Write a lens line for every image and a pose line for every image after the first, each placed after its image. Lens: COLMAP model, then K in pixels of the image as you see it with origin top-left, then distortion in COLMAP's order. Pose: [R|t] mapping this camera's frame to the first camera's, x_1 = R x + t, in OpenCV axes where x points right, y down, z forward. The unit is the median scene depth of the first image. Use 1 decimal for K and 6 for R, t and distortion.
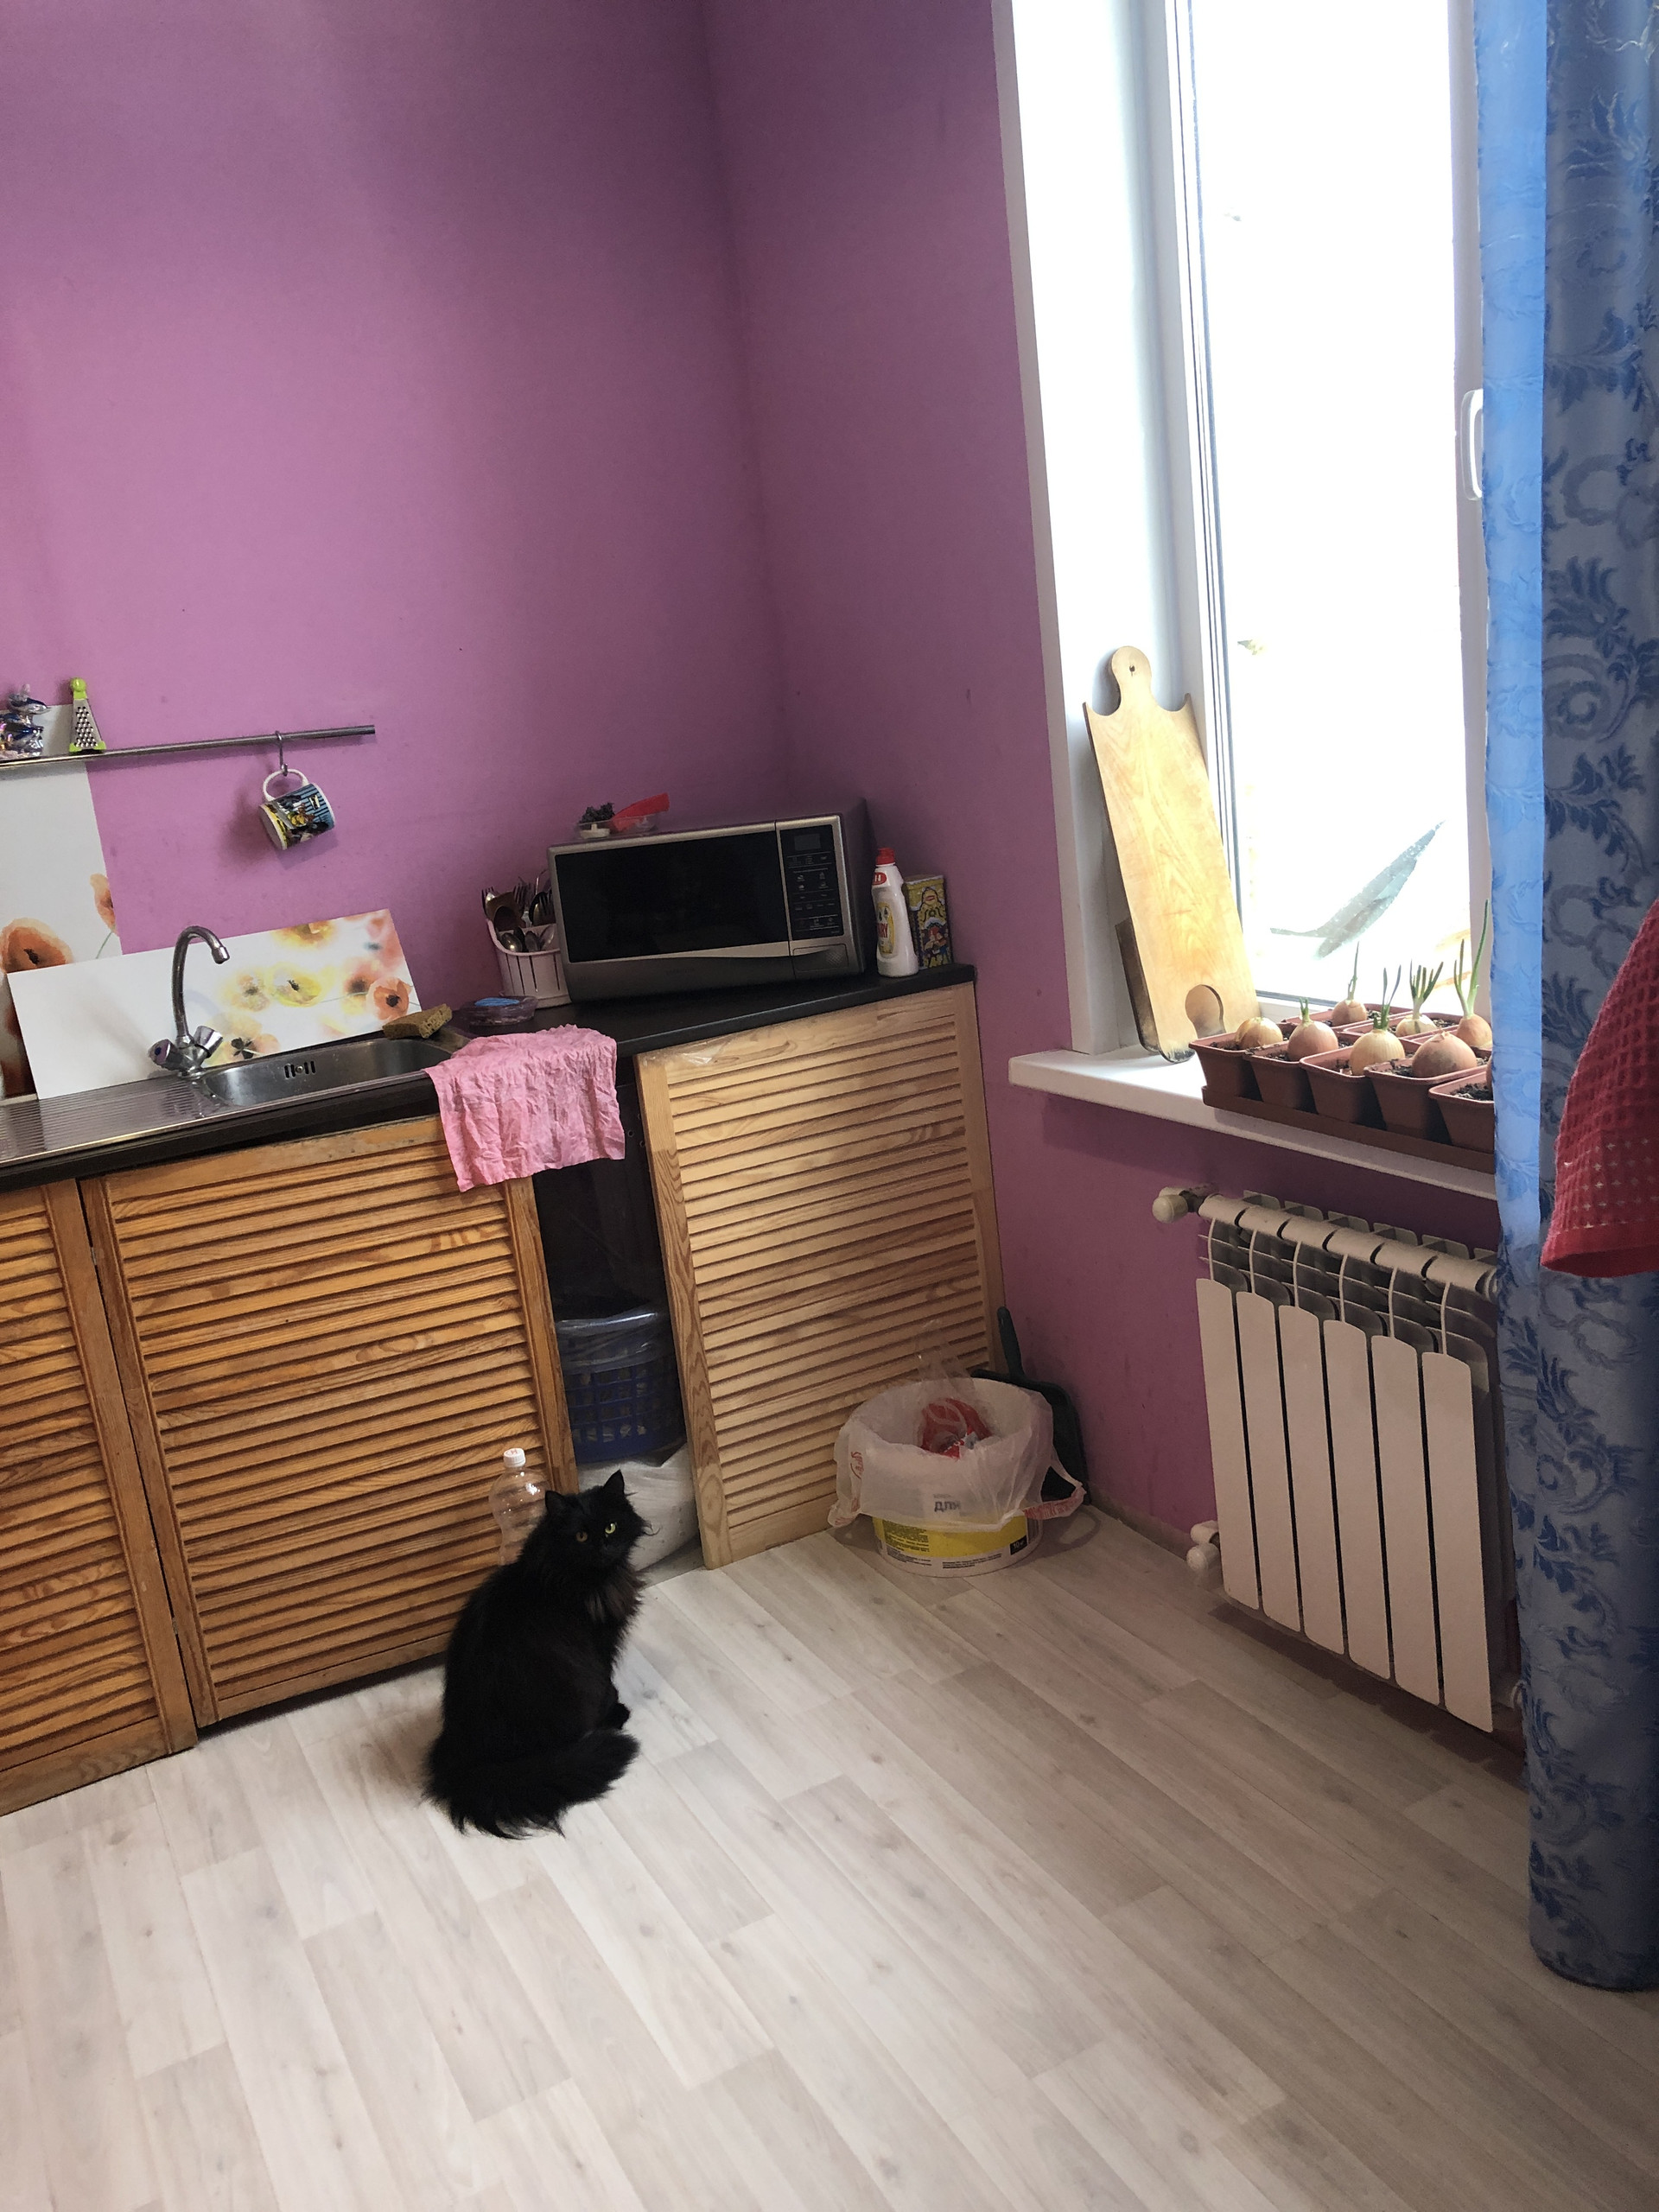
lens RADIAL K [[1806.9, 0, 841.3], [0, 1806.9, 1085.0], [0, 0, 1]] dist [0.026472, -0.027924]
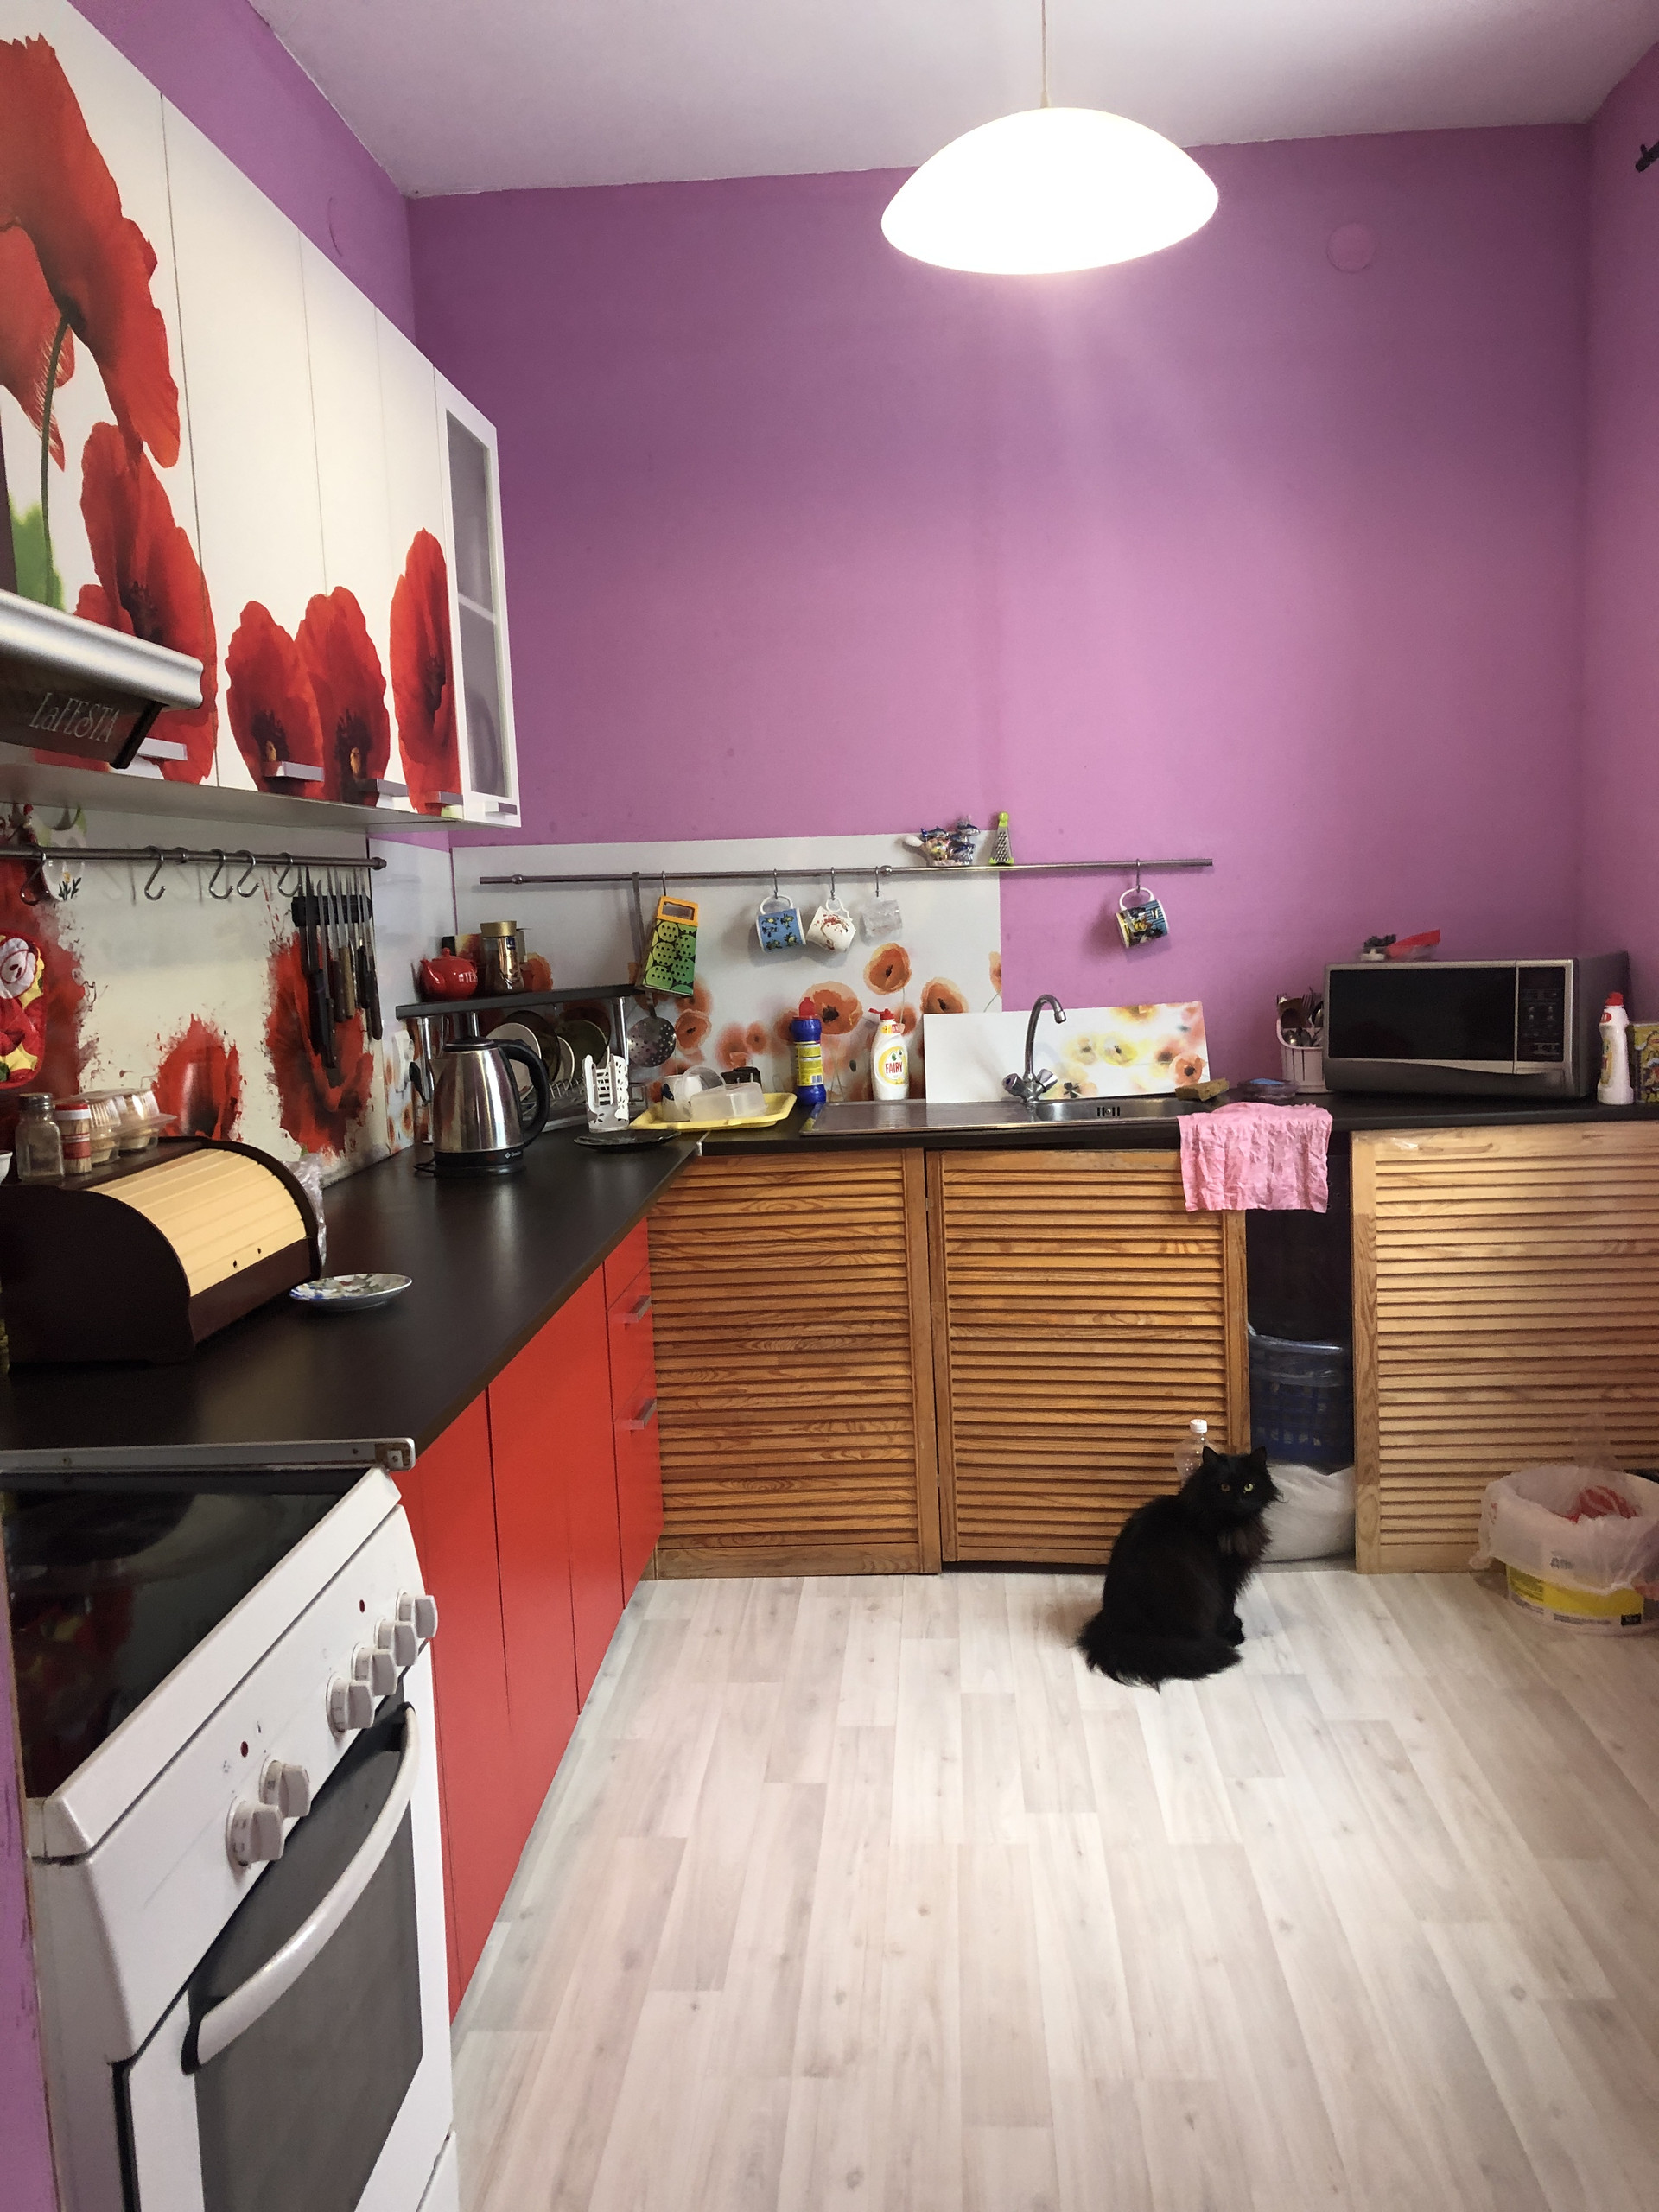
lens RADIAL K [[1806.9, 0, 839.7], [0, 1806.9, 1105.9], [0, 0, 1]] dist [0.026472, -0.027924]
pose [[0.847746, 0.135352, -0.512841, 0.228513], [-0.169793, 0.985264, -0.020638, 0.051770], [0.502490, 0.104573, 0.858235, -0.247916]]
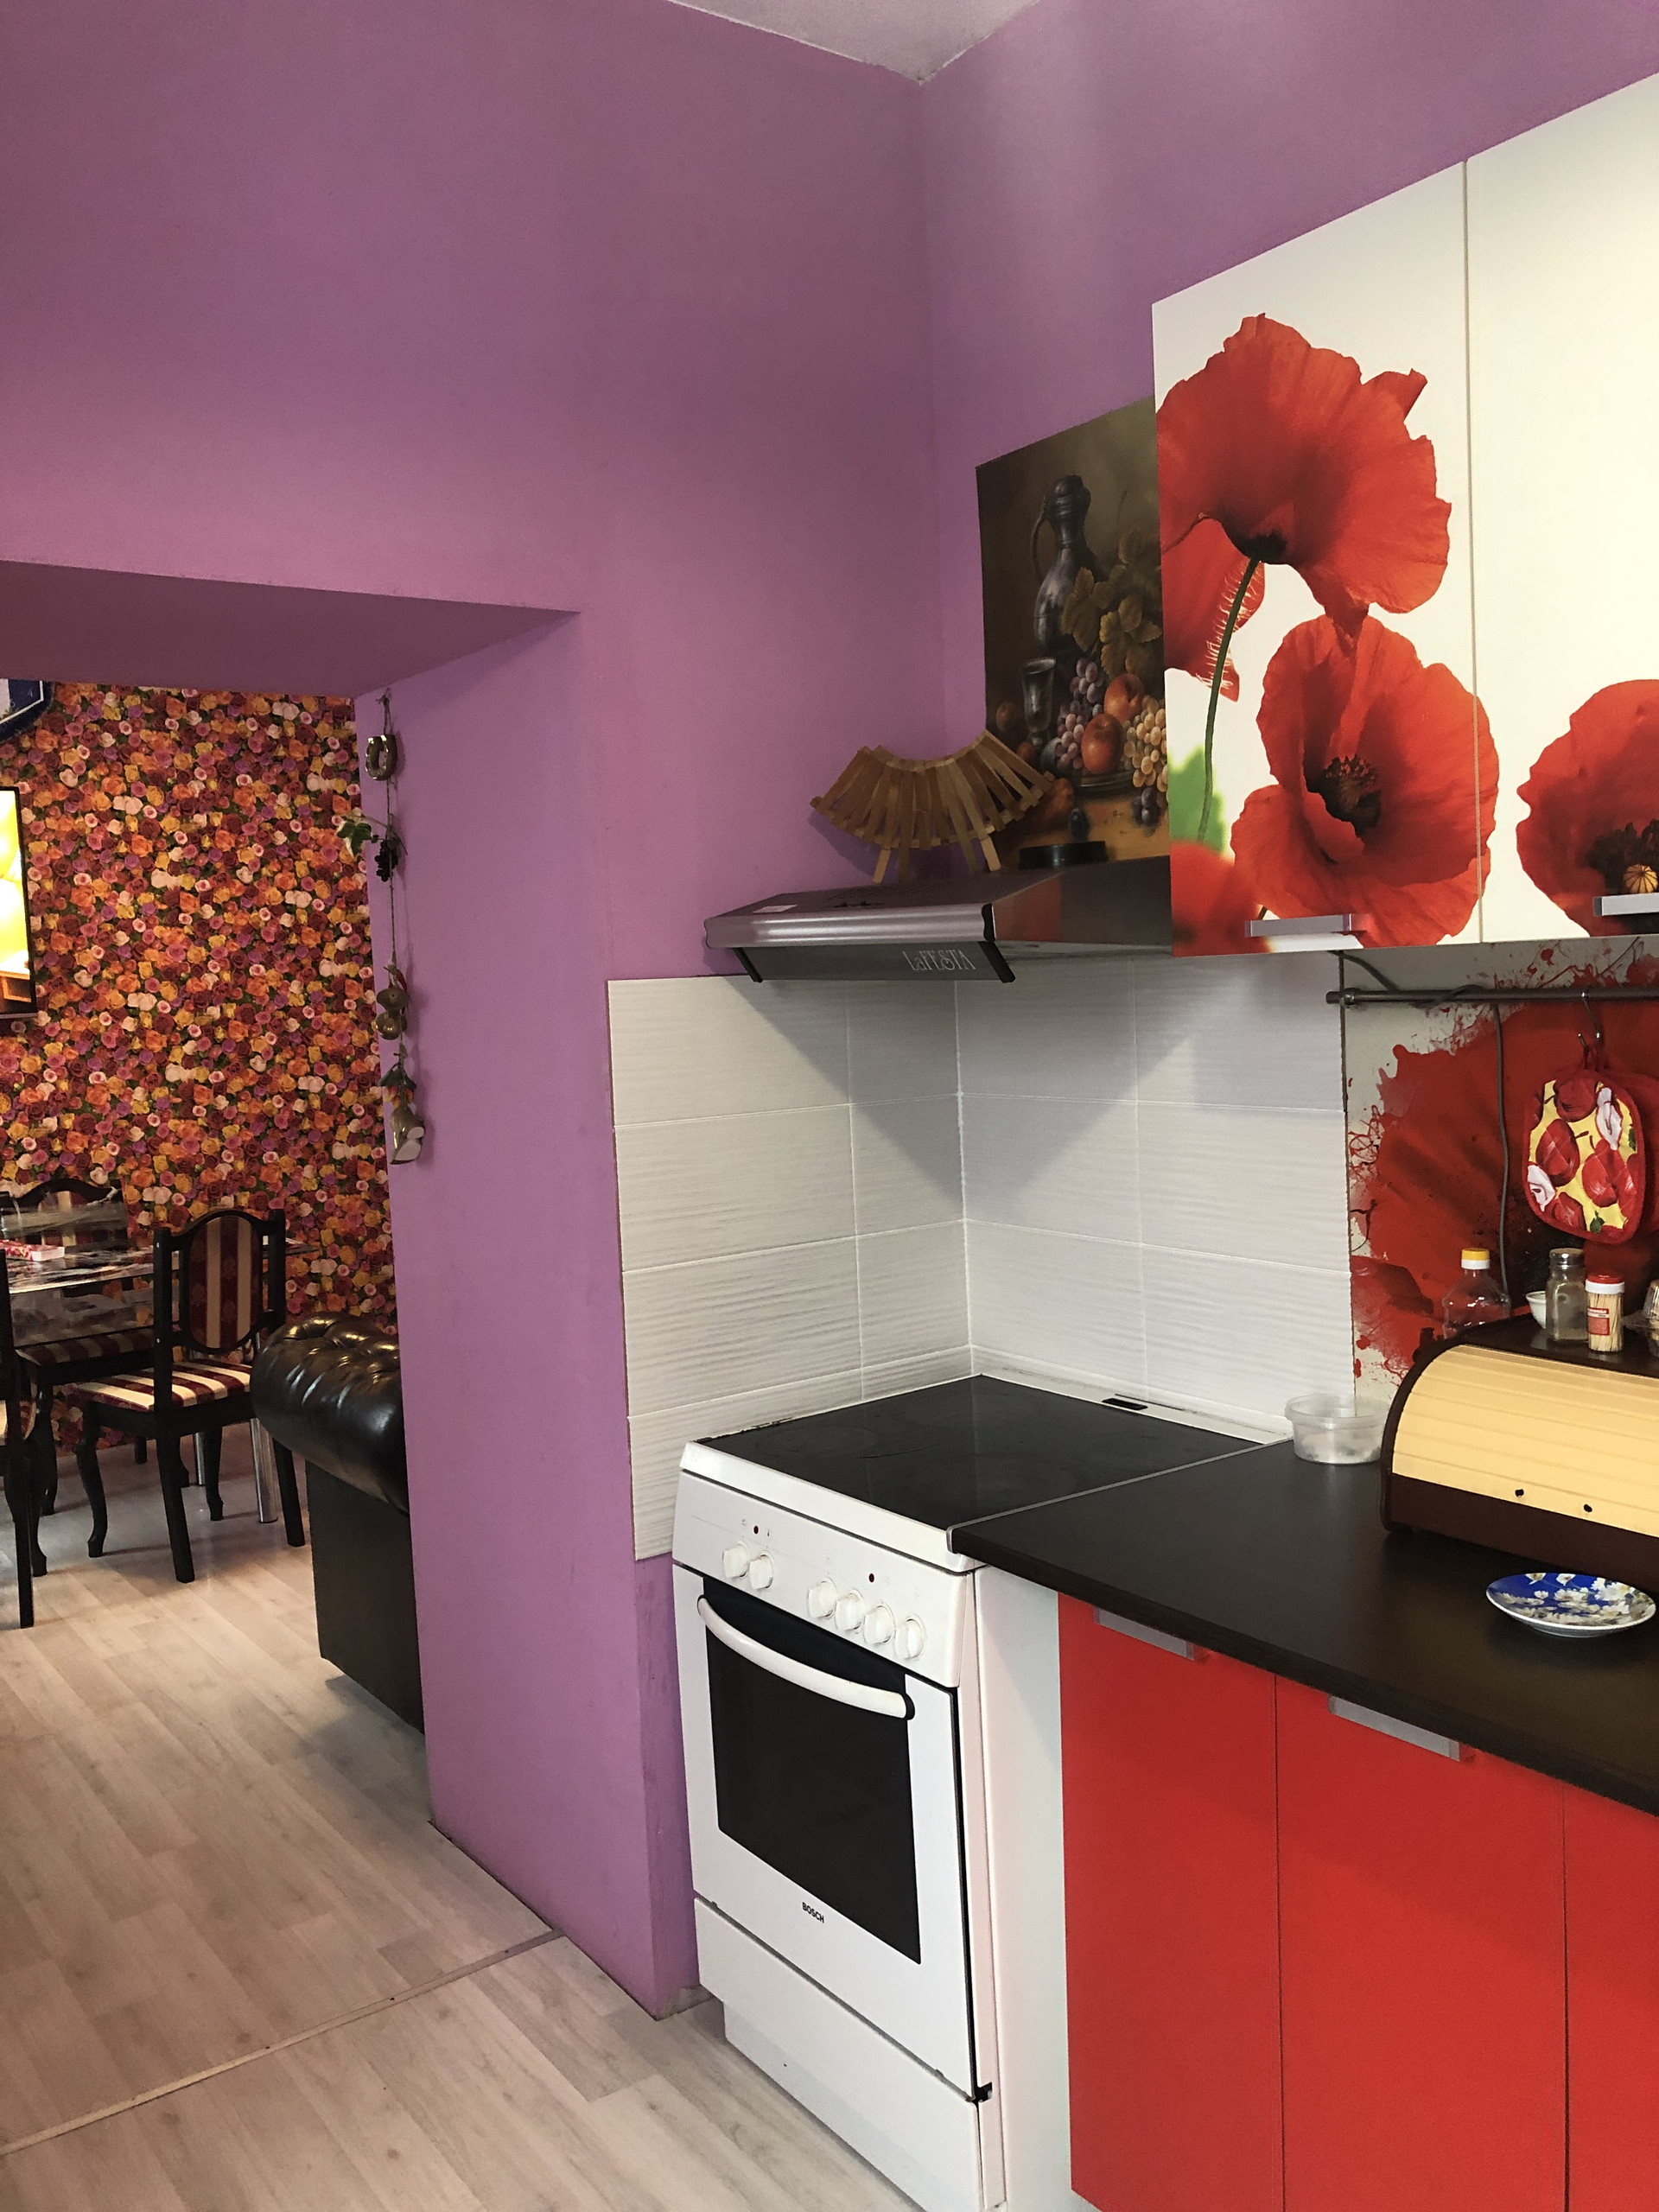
lens RADIAL K [[1806.9, 0, 829.2], [0, 1806.9, 1100.3], [0, 0, 1]] dist [0.026472, -0.027924]
pose [[-0.981793, 0.158568, -0.104588, -0.081163], [0.120149, 0.944857, 0.304647, -0.217416], [0.147127, 0.286534, -0.946706, 0.828796]]
